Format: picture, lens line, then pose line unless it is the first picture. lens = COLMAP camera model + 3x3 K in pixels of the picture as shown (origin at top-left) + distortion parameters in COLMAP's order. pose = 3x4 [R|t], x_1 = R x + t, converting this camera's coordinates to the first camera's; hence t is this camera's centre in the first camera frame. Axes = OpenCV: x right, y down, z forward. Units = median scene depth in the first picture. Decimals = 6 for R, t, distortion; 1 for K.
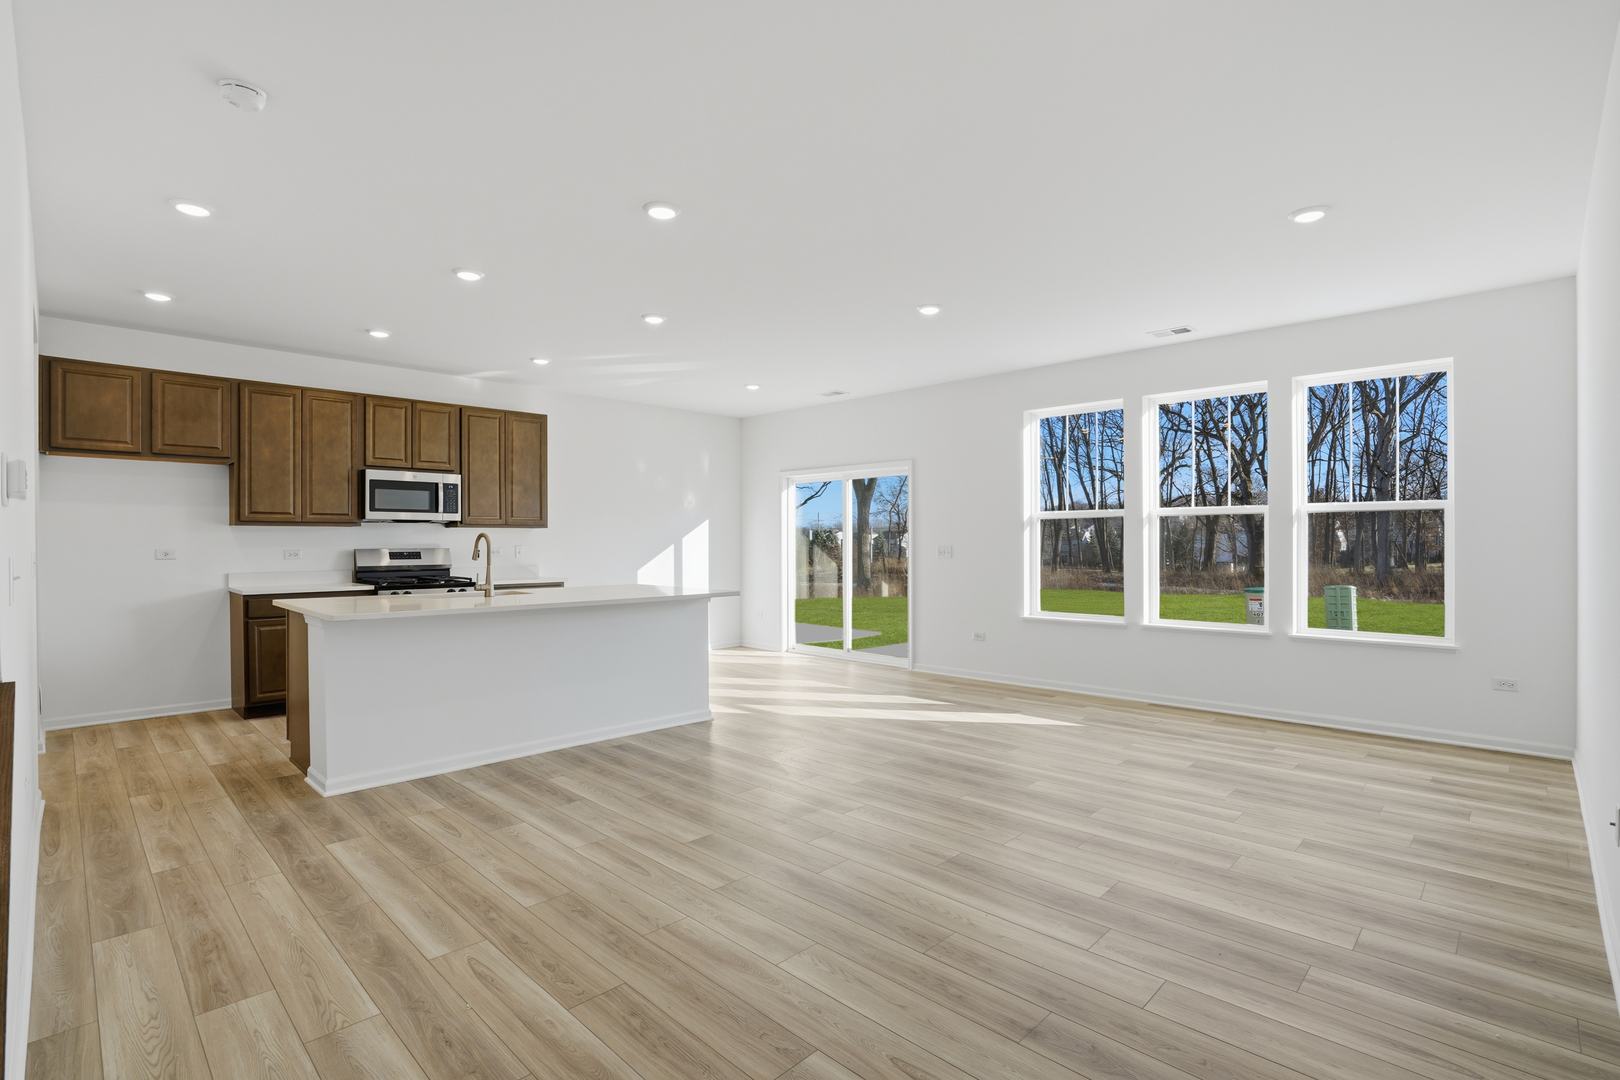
lens RADIAL K [[761.6, 0, 810.0], [0, 761.6, 540.0], [0, 0, 1]] dist [-0.000156, 0.000192]
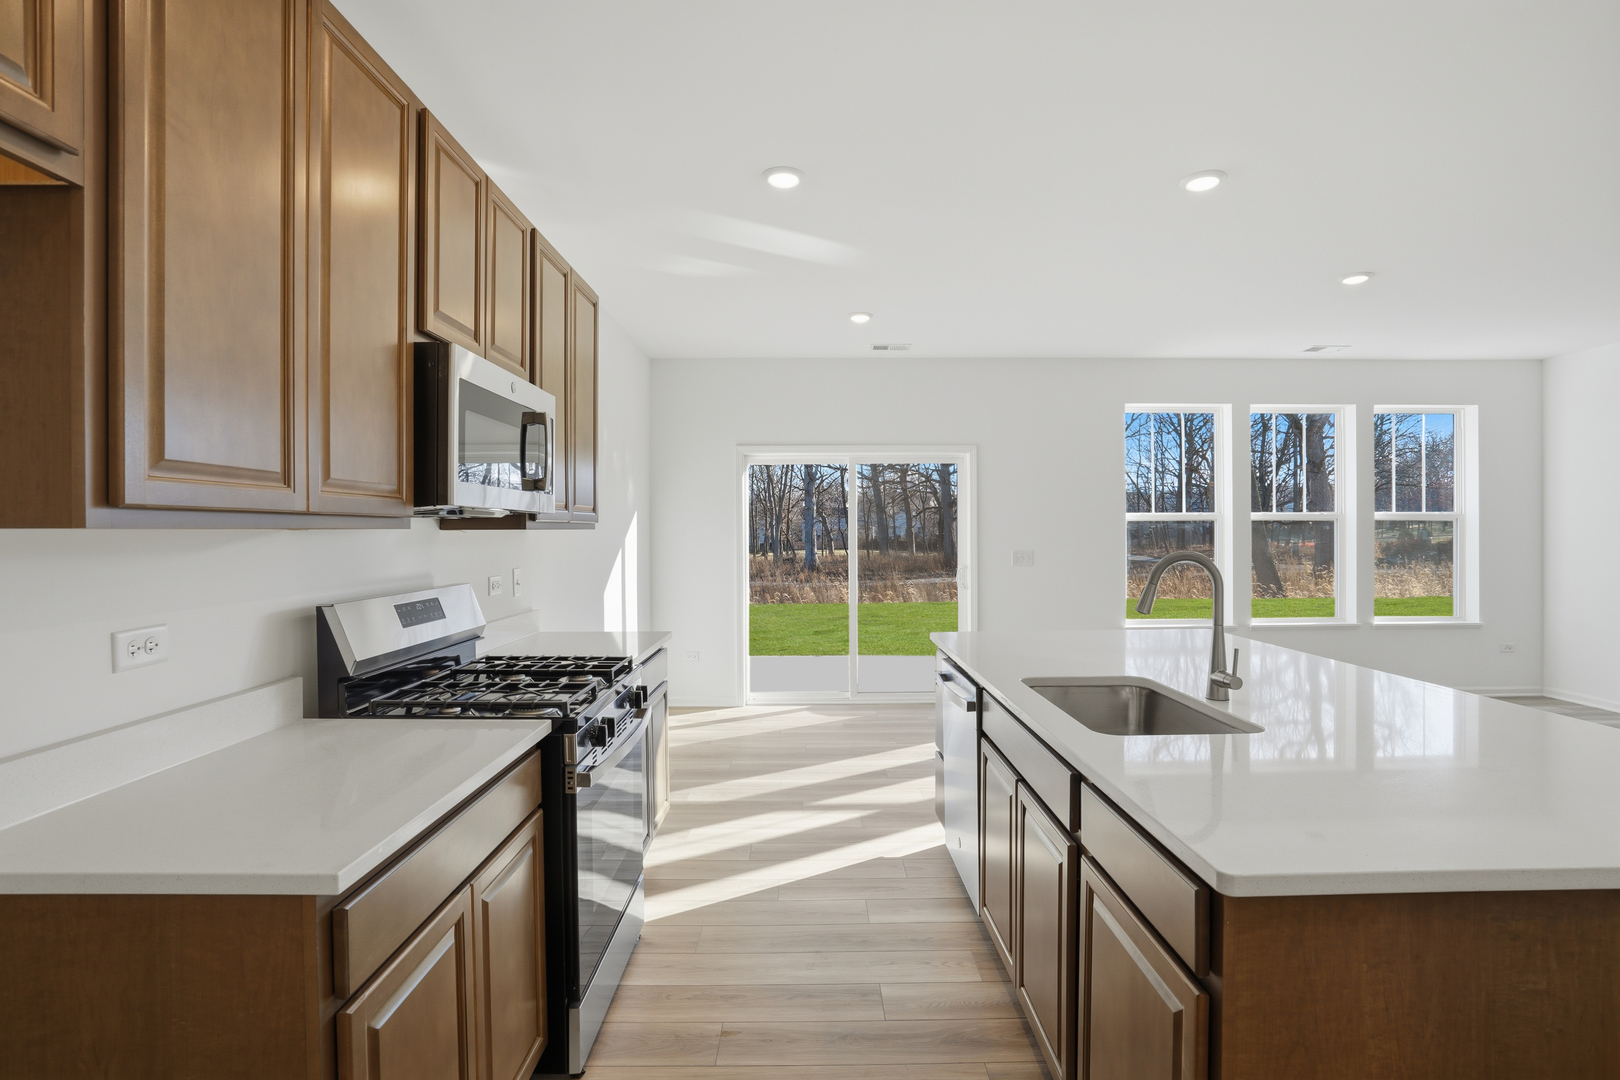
lens RADIAL K [[761.6, 0, 810.0], [0, 761.6, 540.0], [0, 0, 1]] dist [-0.000156, 0.000192]
pose [[0.698115, -0.006548, 0.715956, -0.613600], [0.007208, 0.999972, 0.002117, -0.010166], [-0.715949, 0.003682, 0.698143, 0.601820]]
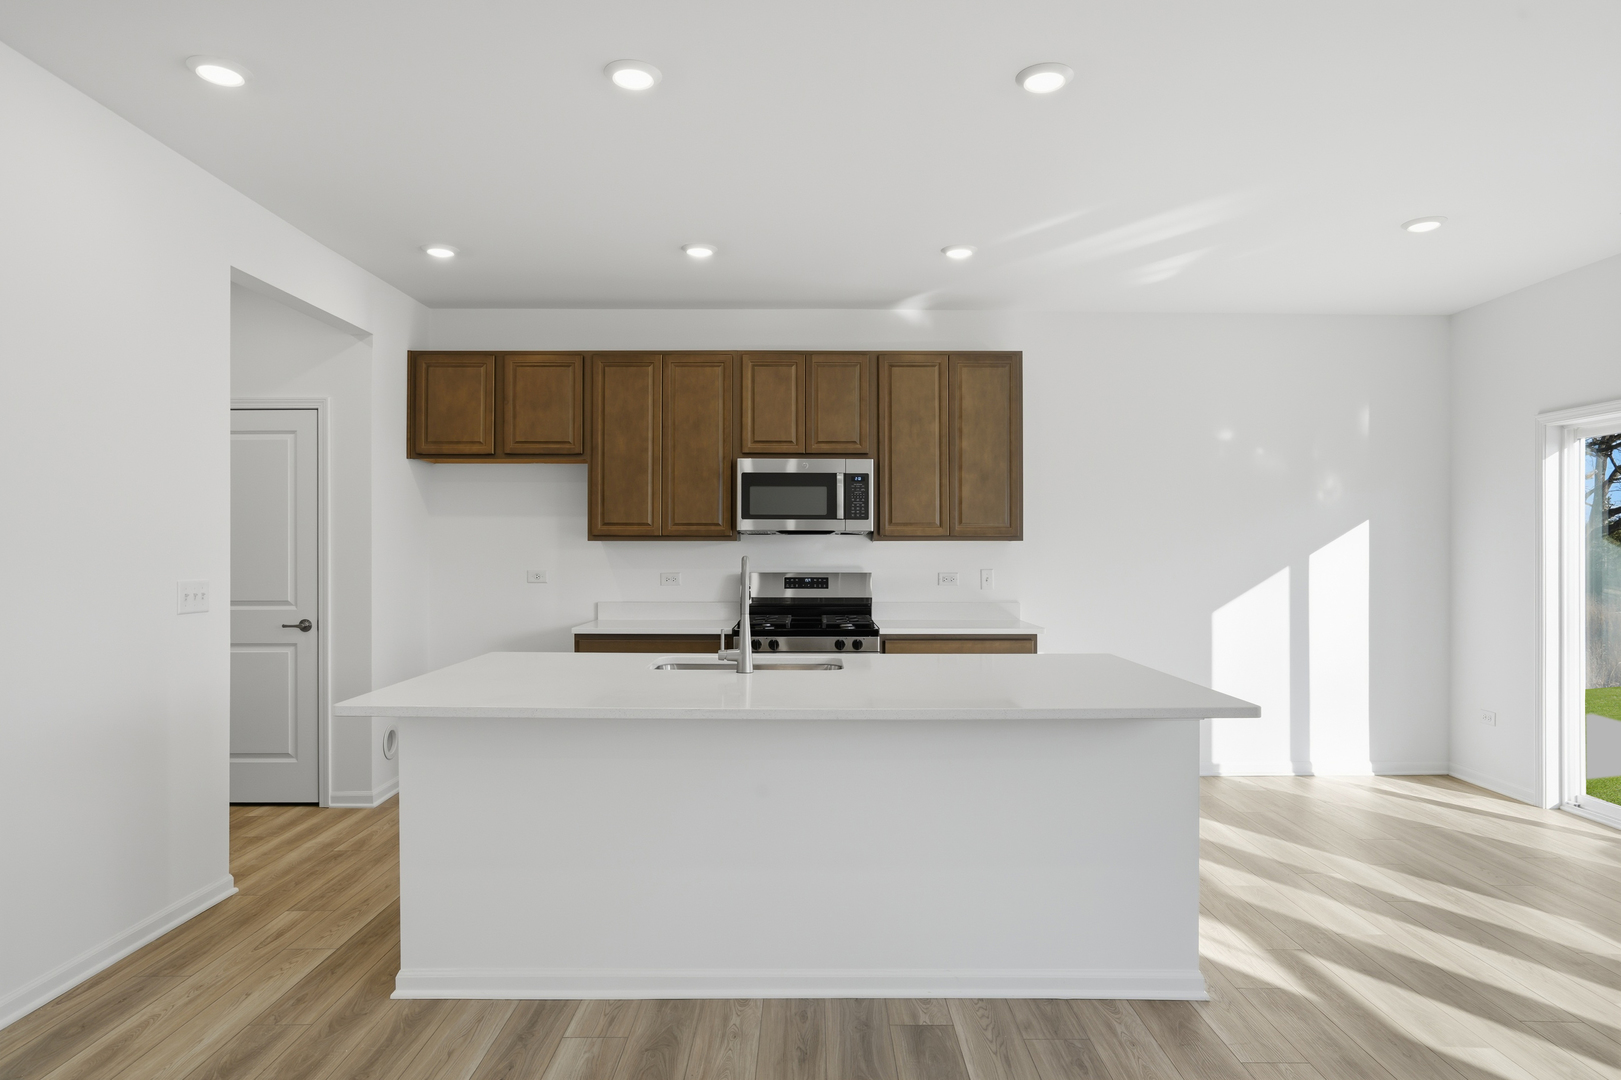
lens RADIAL K [[956.8, 0, 810.5], [0, 956.8, 540.0], [0, 0, 1]] dist [-0.003745, 0.001152]
pose [[0.711832, -0.005554, -0.702328, 0.077800], [-0.002095, 0.999947, -0.010031, -0.009959], [0.702347, 0.008612, 0.711783, 0.424760]]
